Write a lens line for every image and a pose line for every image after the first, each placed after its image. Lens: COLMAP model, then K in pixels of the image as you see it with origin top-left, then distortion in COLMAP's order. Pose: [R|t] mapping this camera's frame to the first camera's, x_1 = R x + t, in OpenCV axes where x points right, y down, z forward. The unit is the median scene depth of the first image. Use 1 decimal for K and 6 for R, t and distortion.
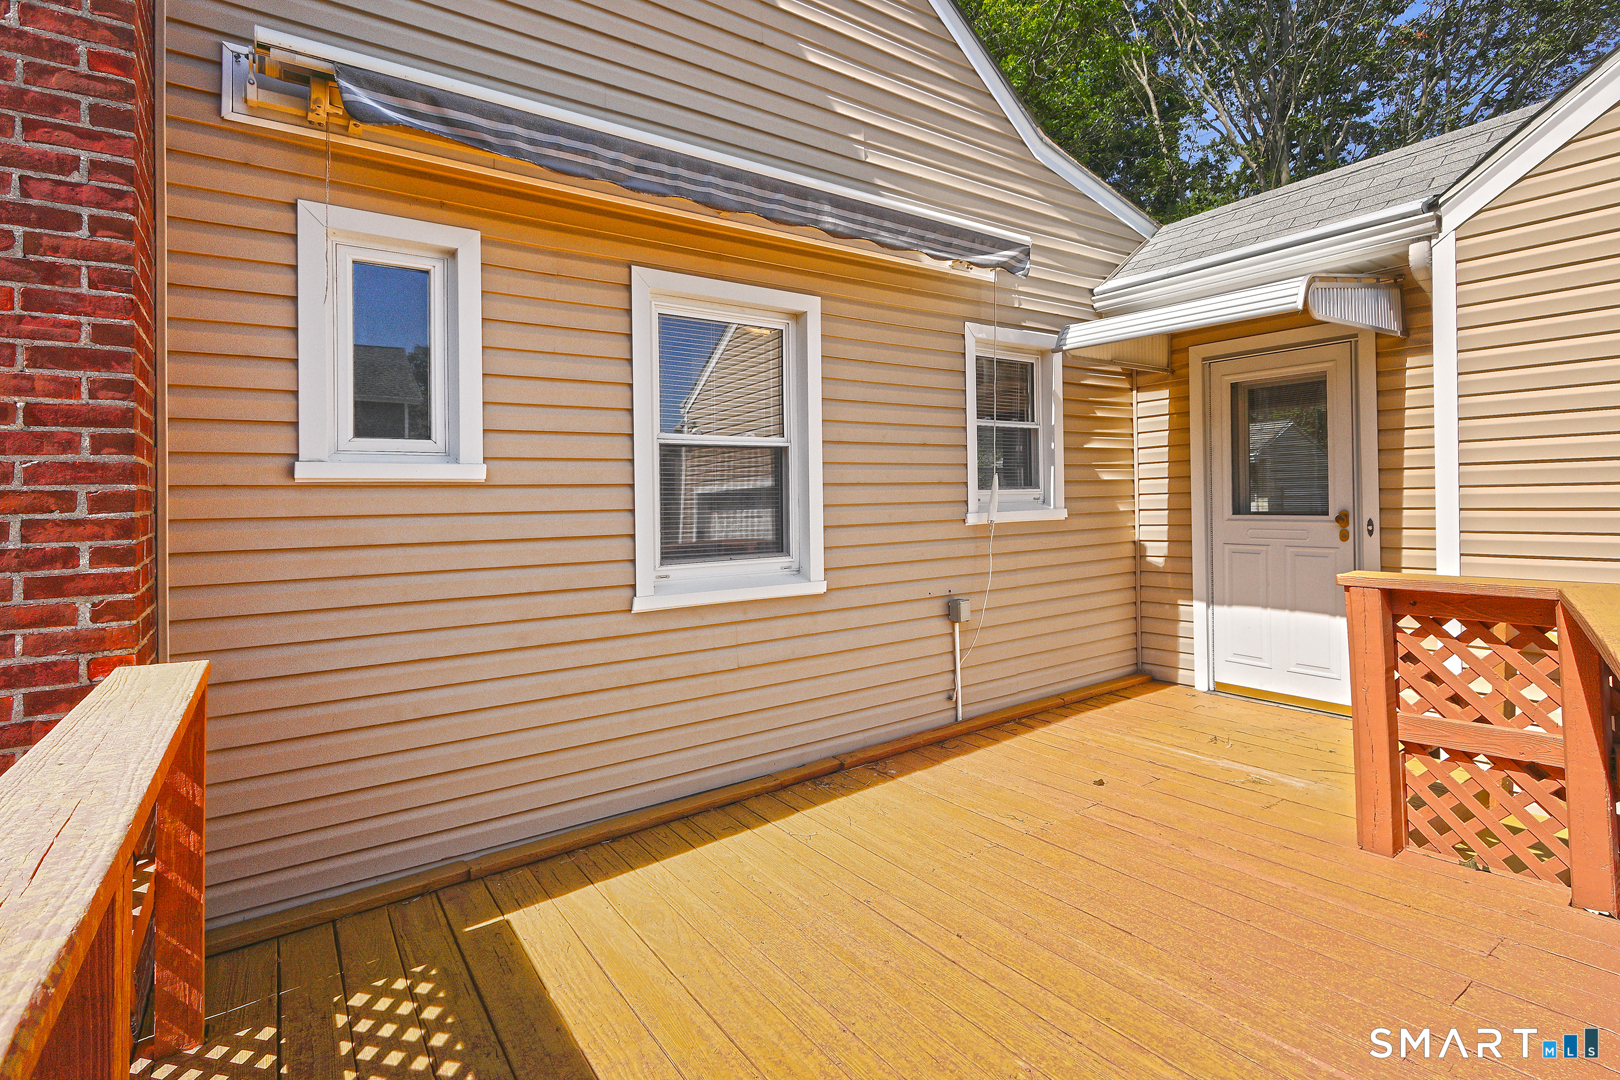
lens RADIAL K [[765.4, 0, 811.1], [0, 765.4, 476.8], [0, 0, 1]] dist [0.000339, -0.000049]
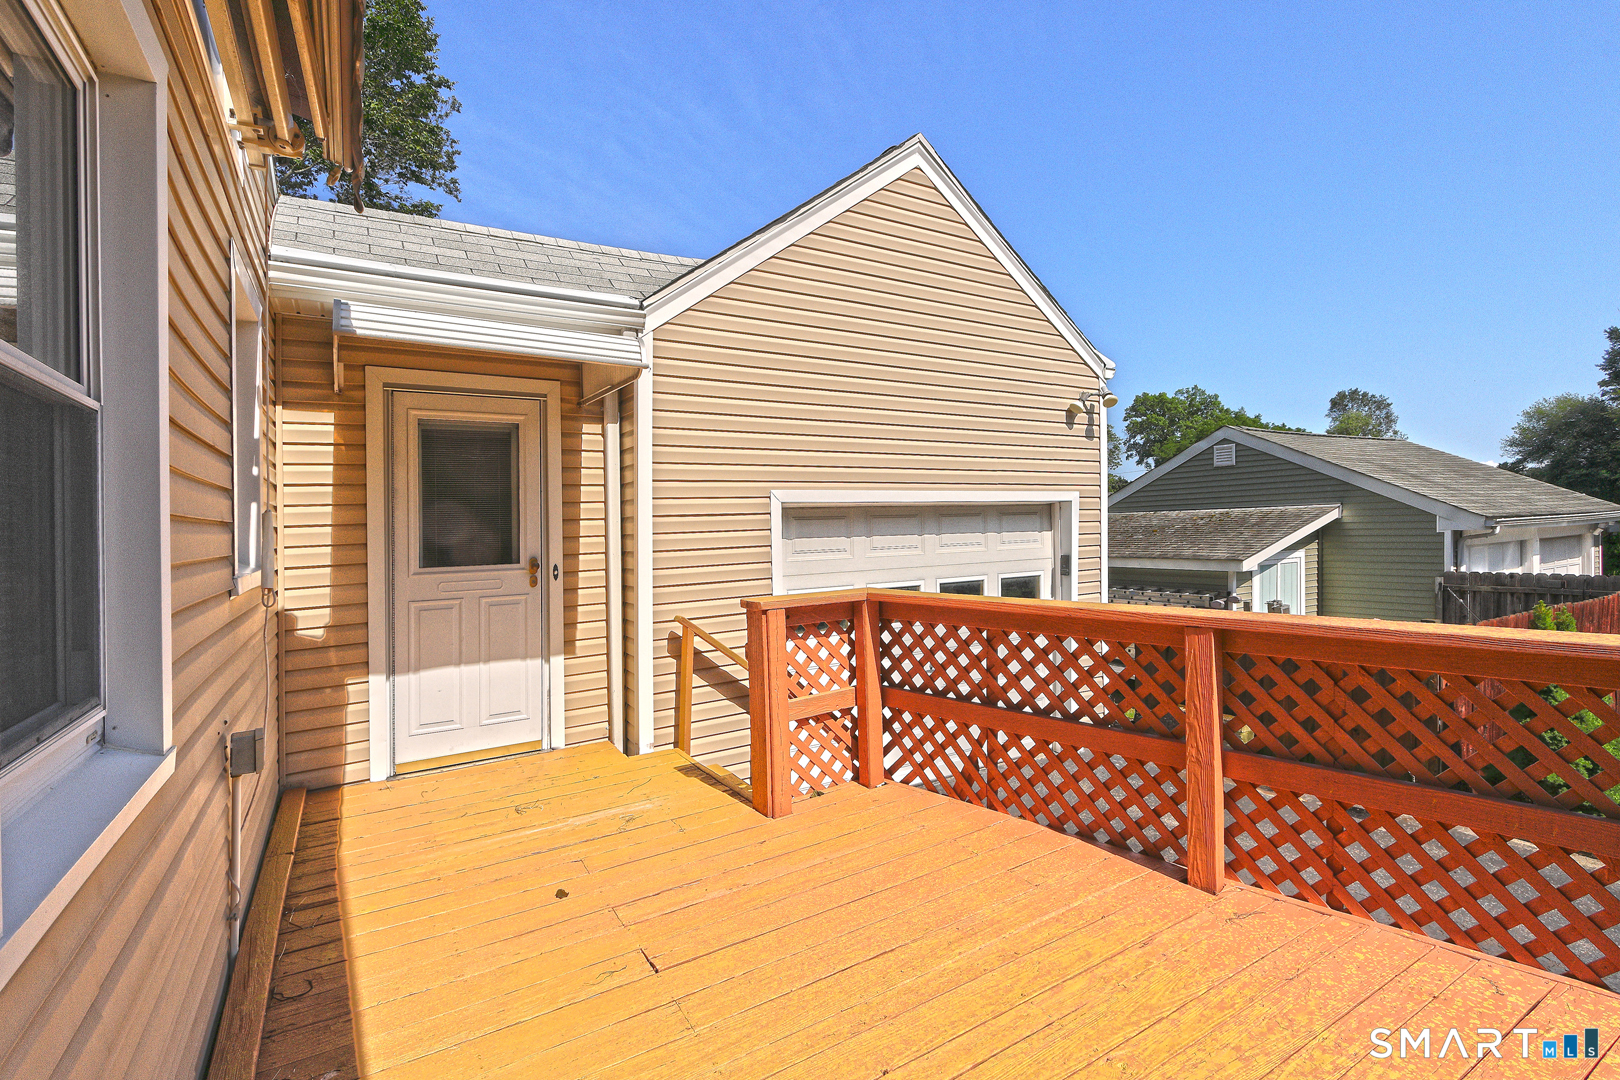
lens RADIAL K [[755.9, 0, 810.0], [0, 755.9, 540.0], [0, 0, 1]] dist [0.001752, 0.000174]
pose [[0.066083, 0.001443, 0.997813, -0.317725], [0.001266, 0.999998, -0.001530, 0.020795], [-0.997813, 0.001364, 0.066081, 0.536161]]
